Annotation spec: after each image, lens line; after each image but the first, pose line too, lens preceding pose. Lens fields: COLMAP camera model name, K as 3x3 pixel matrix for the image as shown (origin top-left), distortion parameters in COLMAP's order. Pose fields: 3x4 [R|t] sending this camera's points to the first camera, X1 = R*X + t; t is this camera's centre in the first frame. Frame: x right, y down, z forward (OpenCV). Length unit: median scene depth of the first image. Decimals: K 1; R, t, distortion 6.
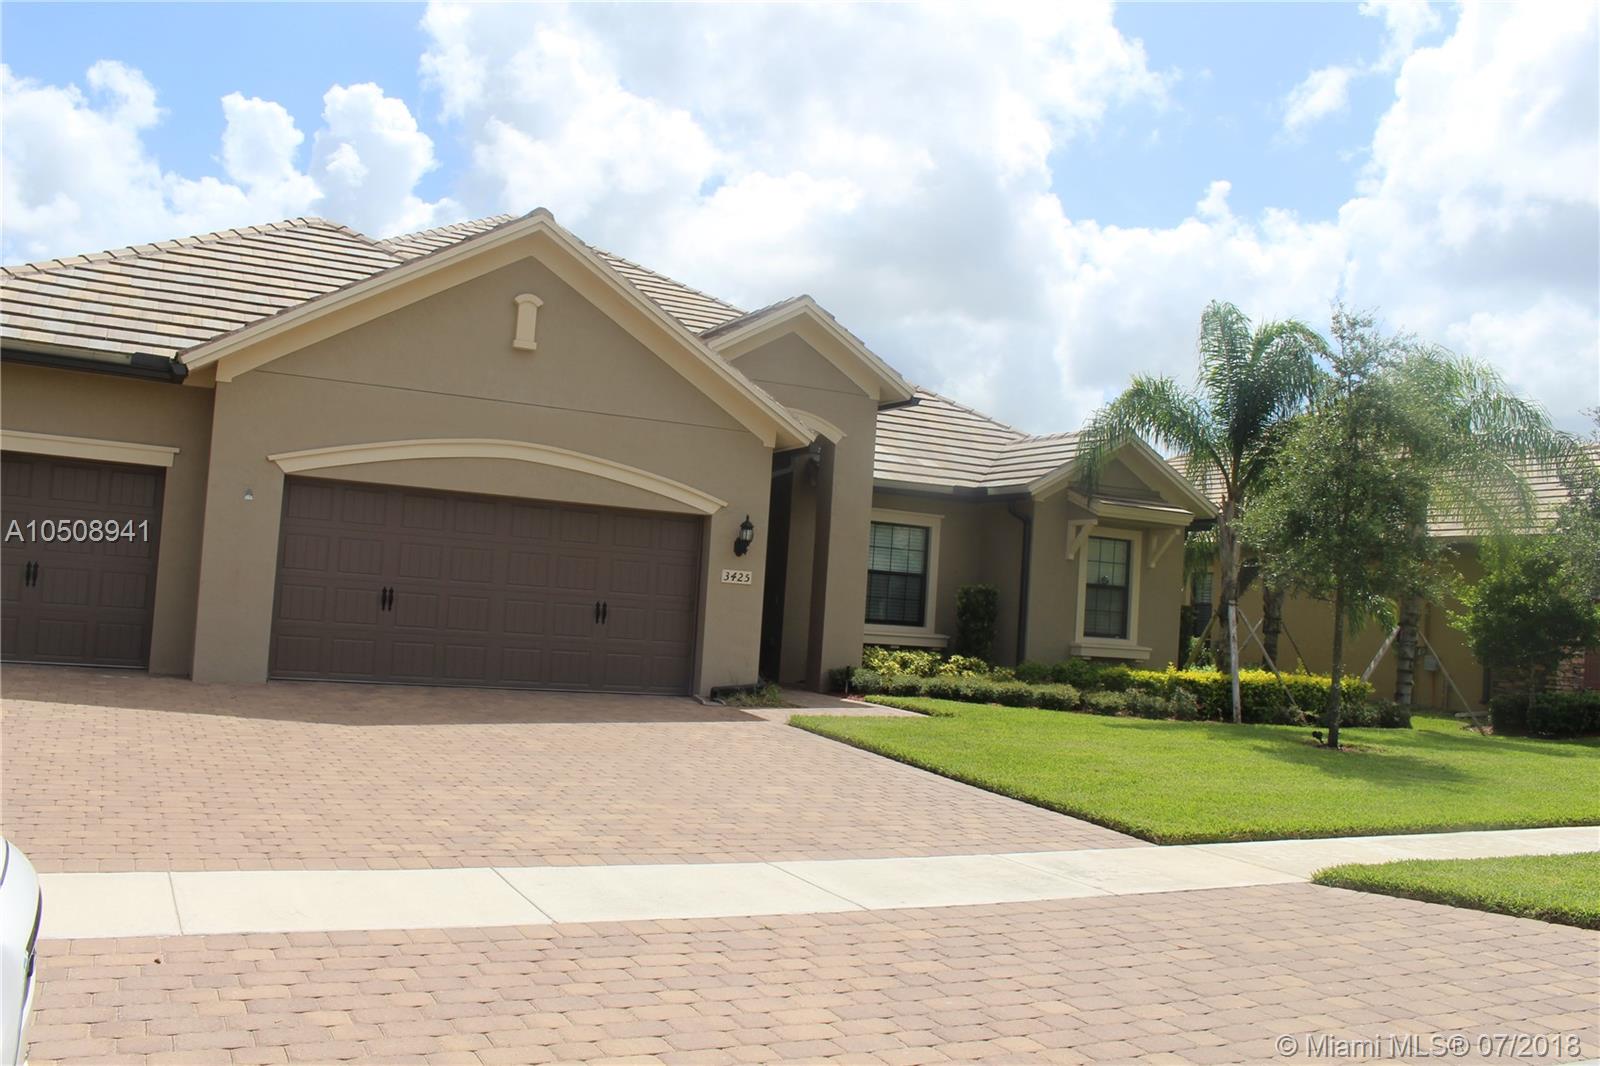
lens RADIAL K [[1372.3, 0, 800.0], [0, 1372.3, 533.0], [0, 0, 1]] dist [0.010811, 0.004429]
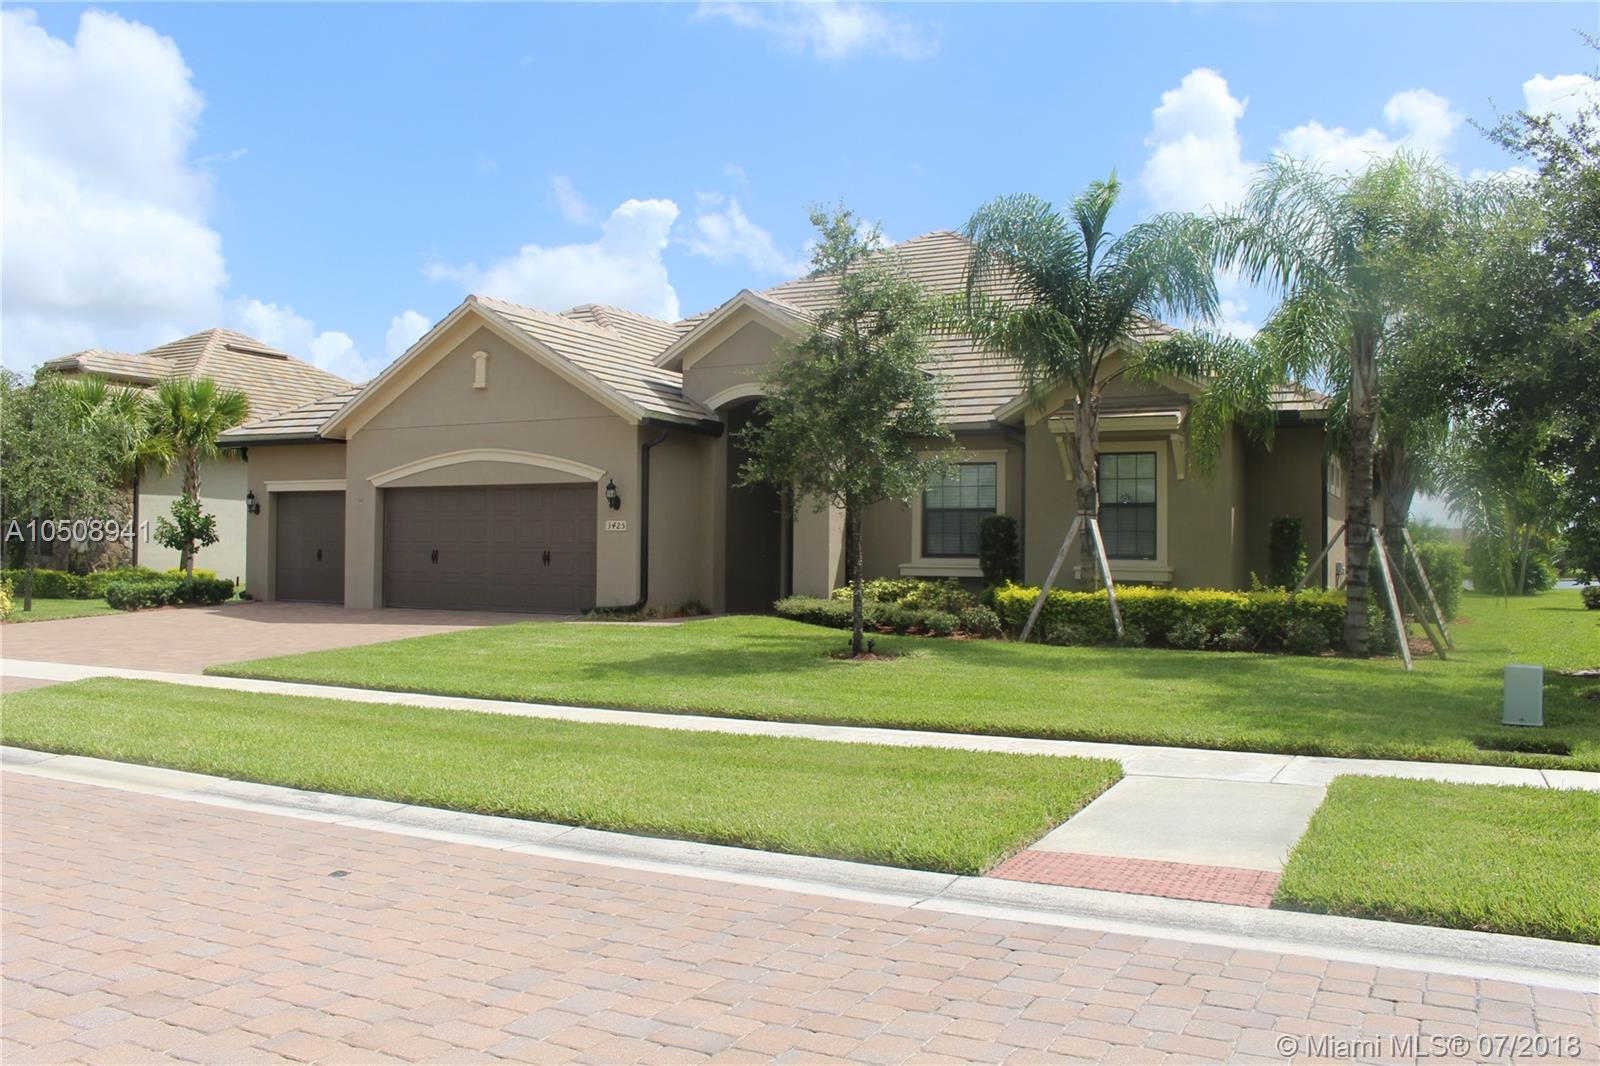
lens RADIAL K [[1372.3, 0, 800.0], [0, 1372.3, 533.0], [0, 0, 1]] dist [0.010811, 0.004429]
pose [[0.582381, -0.083564, -0.808610, 1.201284], [0.071322, 0.996119, -0.051573, 0.127834], [0.809781, -0.027636, 0.586081, 0.382871]]
